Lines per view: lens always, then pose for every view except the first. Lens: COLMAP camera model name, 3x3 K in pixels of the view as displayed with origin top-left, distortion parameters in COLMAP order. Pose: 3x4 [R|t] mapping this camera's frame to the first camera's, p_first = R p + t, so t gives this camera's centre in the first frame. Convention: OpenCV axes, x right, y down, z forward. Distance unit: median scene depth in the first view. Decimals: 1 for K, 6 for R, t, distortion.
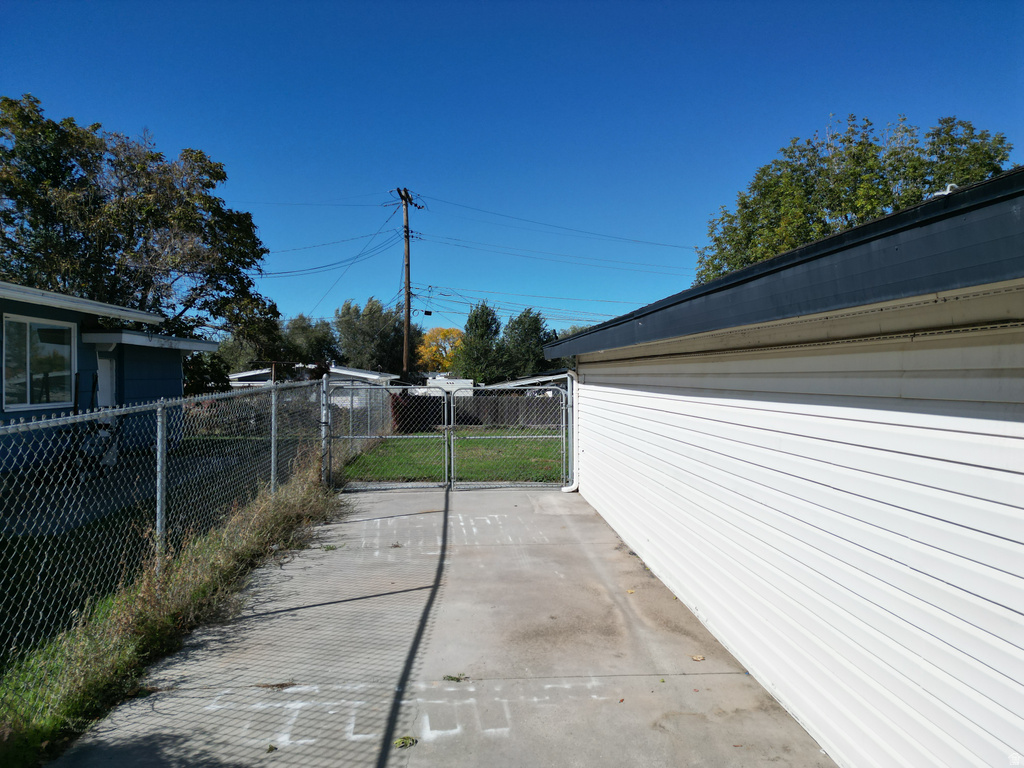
lens RADIAL K [[708.6, 0, 512.0], [0, 708.6, 384.0], [0, 0, 1]] dist [-0.001663, -0.001479]
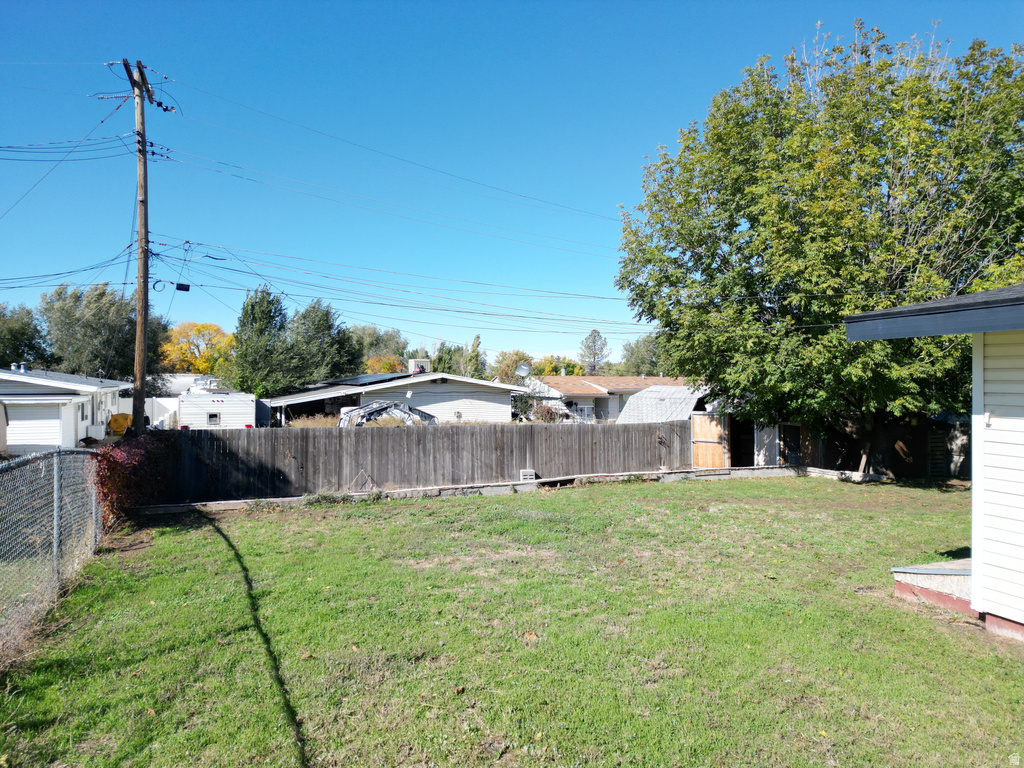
lens RADIAL K [[708.6, 0, 512.0], [0, 708.6, 384.0], [0, 0, 1]] dist [-0.001663, -0.001479]
pose [[0.947143, 0.002552, 0.320802, -0.050340], [-0.001946, 0.999996, -0.002208, -0.021678], [-0.320806, 0.001467, 0.947144, 0.374886]]
